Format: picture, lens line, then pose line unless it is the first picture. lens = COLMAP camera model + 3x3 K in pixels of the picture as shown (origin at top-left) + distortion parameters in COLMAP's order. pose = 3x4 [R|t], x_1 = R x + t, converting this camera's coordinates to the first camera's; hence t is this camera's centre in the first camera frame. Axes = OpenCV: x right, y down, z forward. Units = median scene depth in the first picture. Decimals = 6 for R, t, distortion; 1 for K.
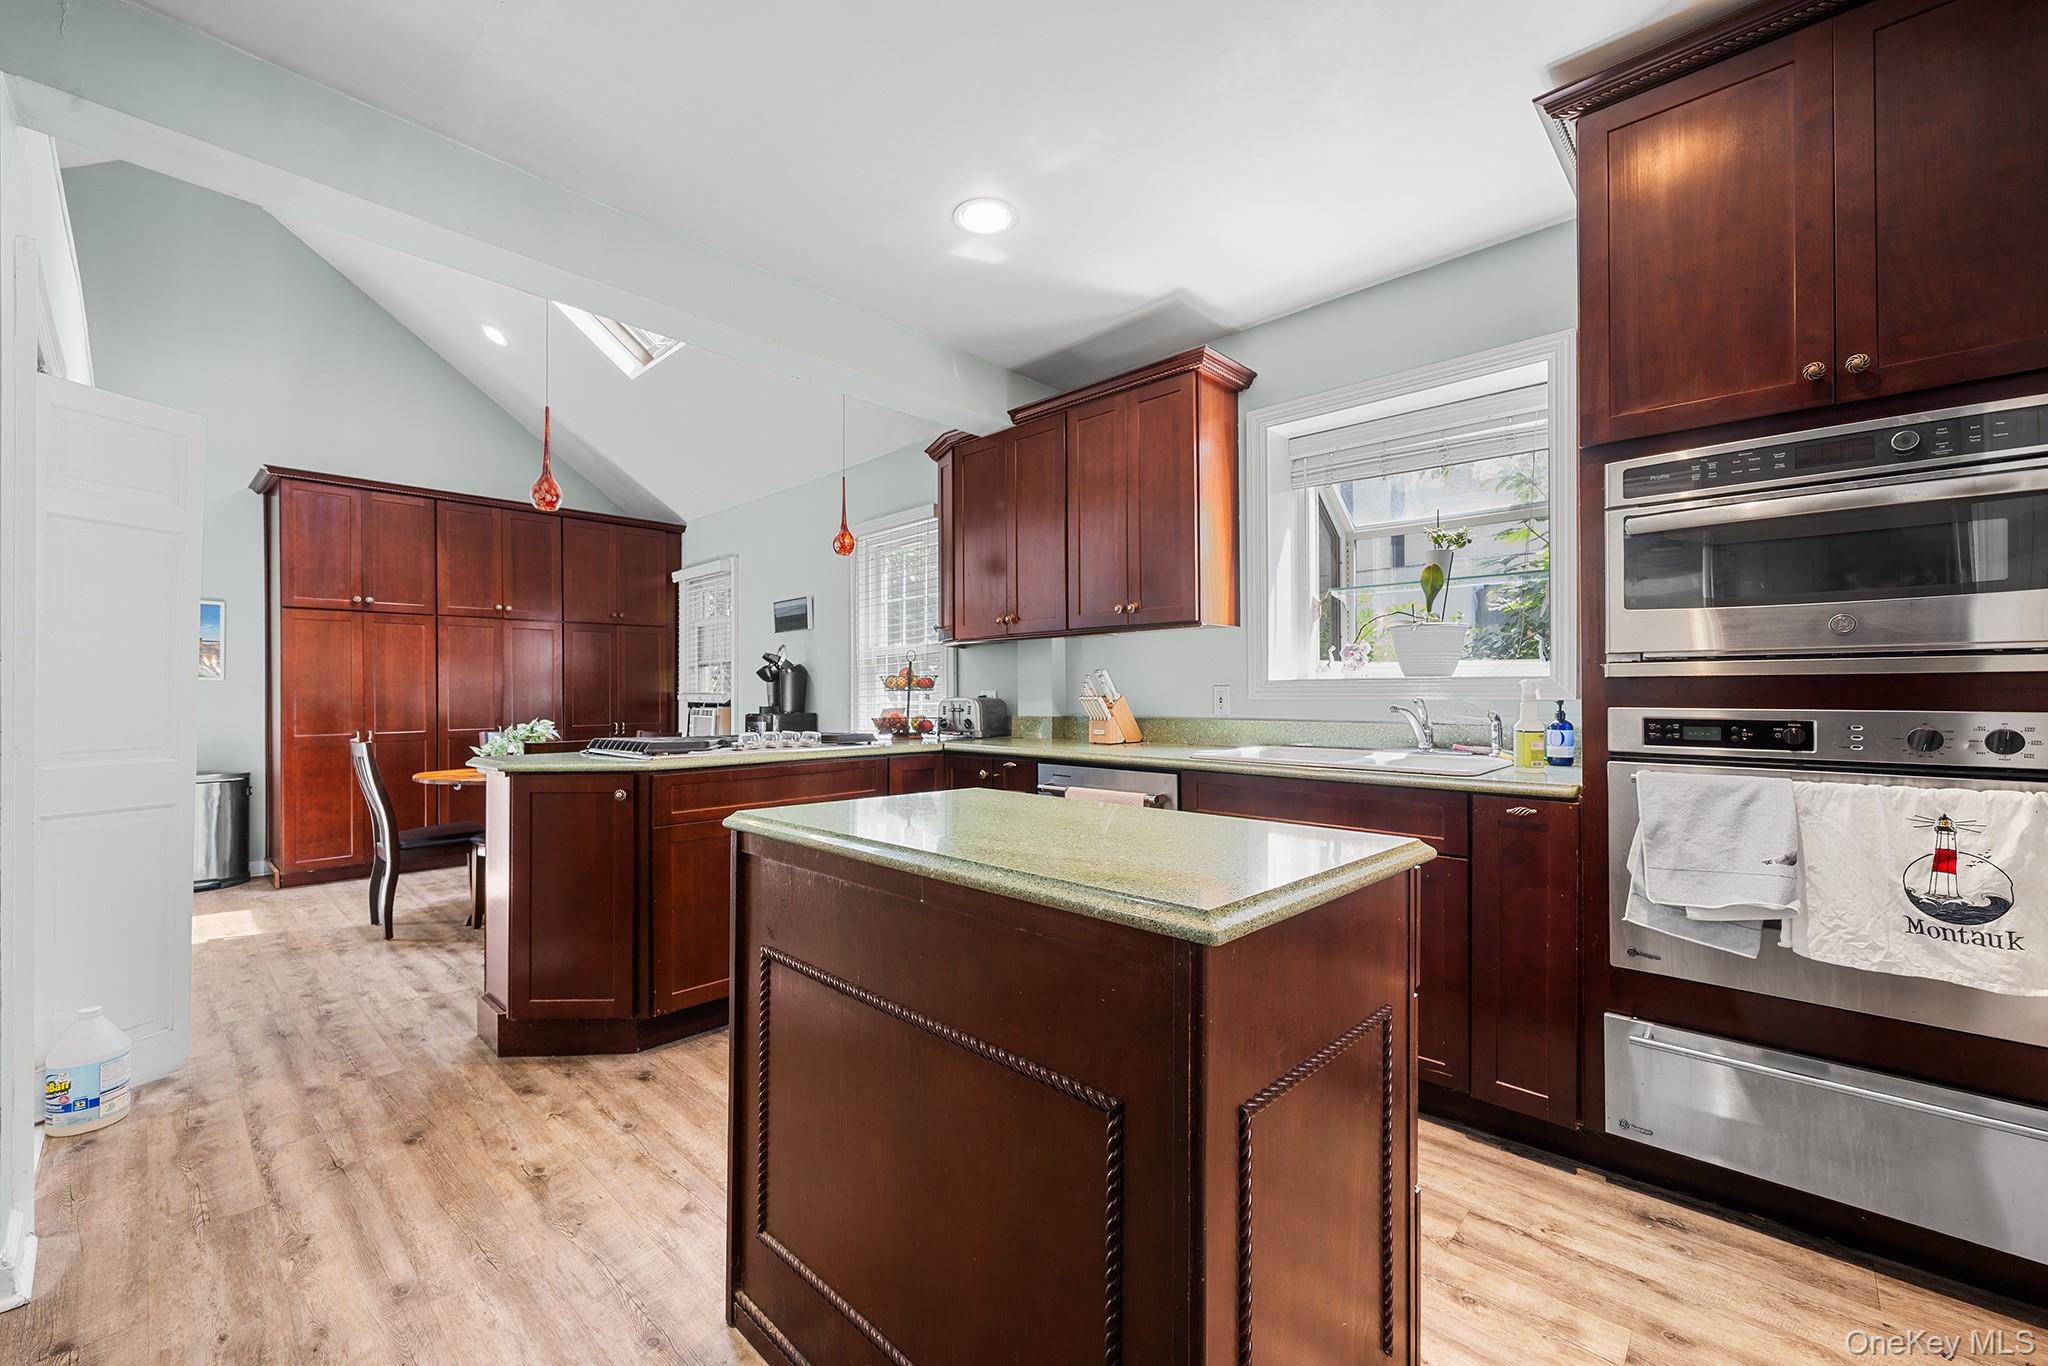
lens RADIAL K [[811.4, 0, 1016.3], [0, 811.4, 685.5], [0, 0, 1]] dist [-0.004156, -0.001397]
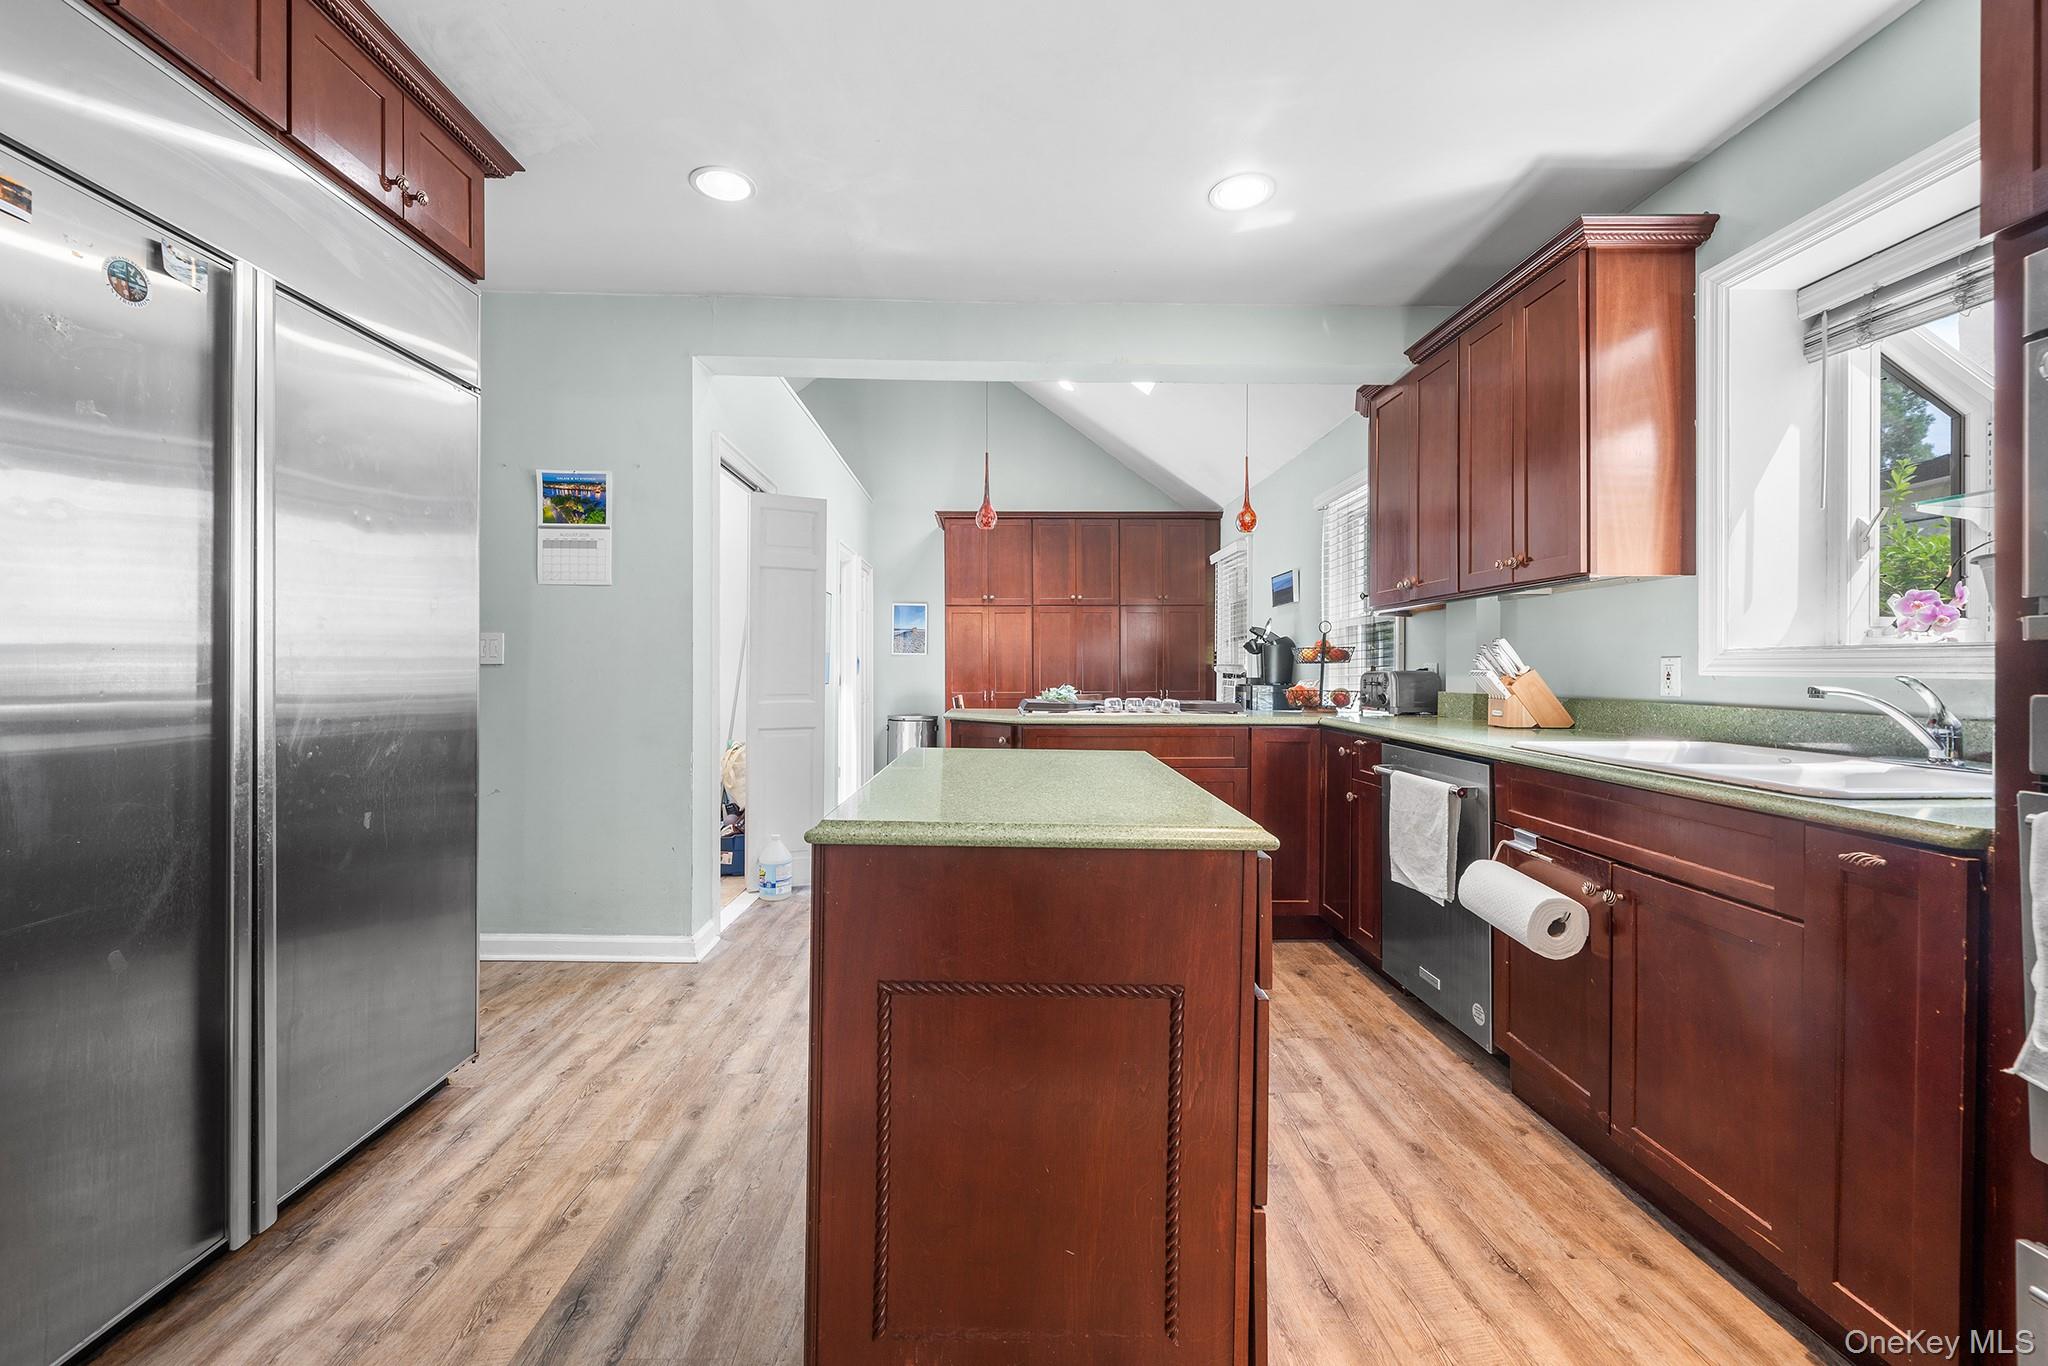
lens RADIAL K [[811.4, 0, 1015.0], [0, 811.4, 669.4], [0, 0, 1]] dist [-0.004156, -0.001397]
pose [[0.701392, 0.009080, -0.712718, 0.322759], [0.001205, 0.999902, 0.013924, 0.000333], [0.712775, -0.010625, 0.701313, 0.058441]]
